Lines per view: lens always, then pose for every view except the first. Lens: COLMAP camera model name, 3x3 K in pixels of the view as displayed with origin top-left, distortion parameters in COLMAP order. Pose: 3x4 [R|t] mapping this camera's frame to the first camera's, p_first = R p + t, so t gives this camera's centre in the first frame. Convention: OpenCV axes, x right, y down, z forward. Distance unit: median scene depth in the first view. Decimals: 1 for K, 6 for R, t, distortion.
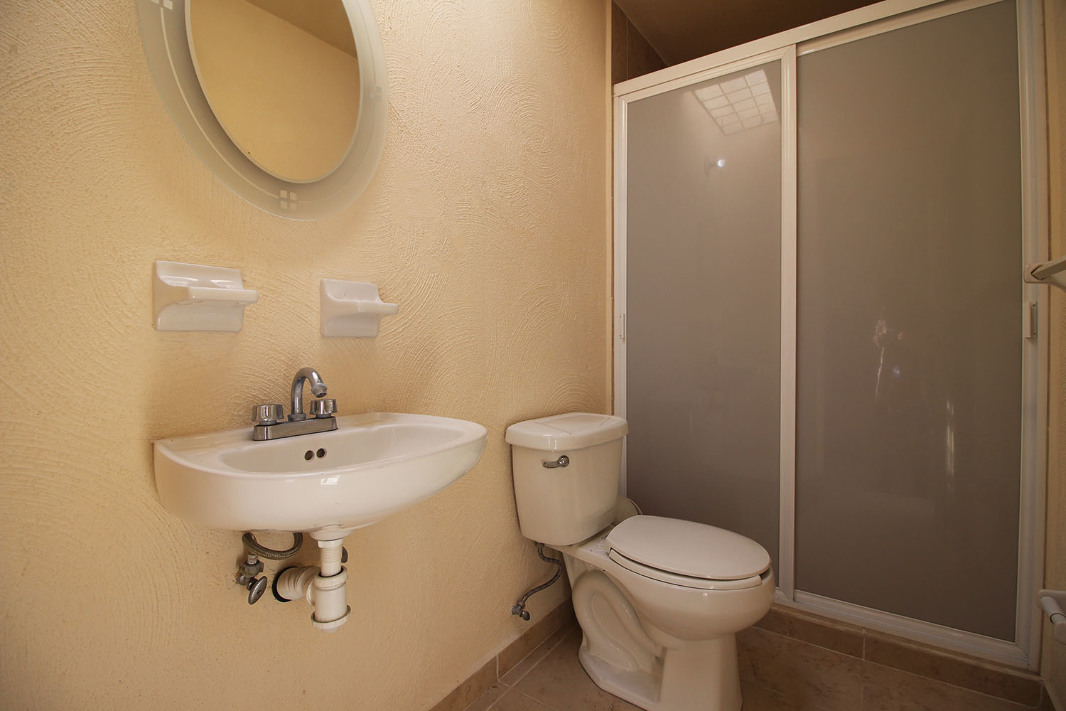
lens RADIAL K [[508.9, 0, 536.1], [0, 508.9, 350.6], [0, 0, 1]] dist [-0.002453, -0.011586]
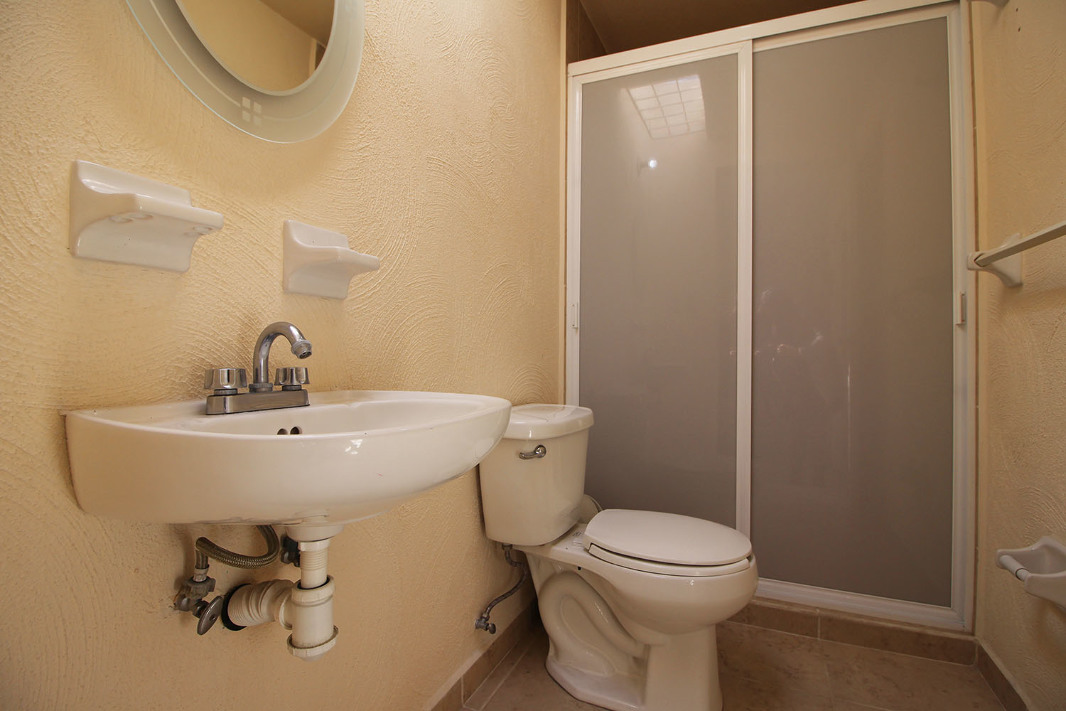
lens RADIAL K [[518.3, 0, 529.1], [0, 518.3, 356.1], [0, 0, 1]] dist [-0.000029, -0.015006]
pose [[0.977420, 0.008492, 0.211134, -0.171575], [-0.004170, 0.999773, -0.020907, 0.070553], [-0.211263, 0.019554, 0.977234, 0.100593]]
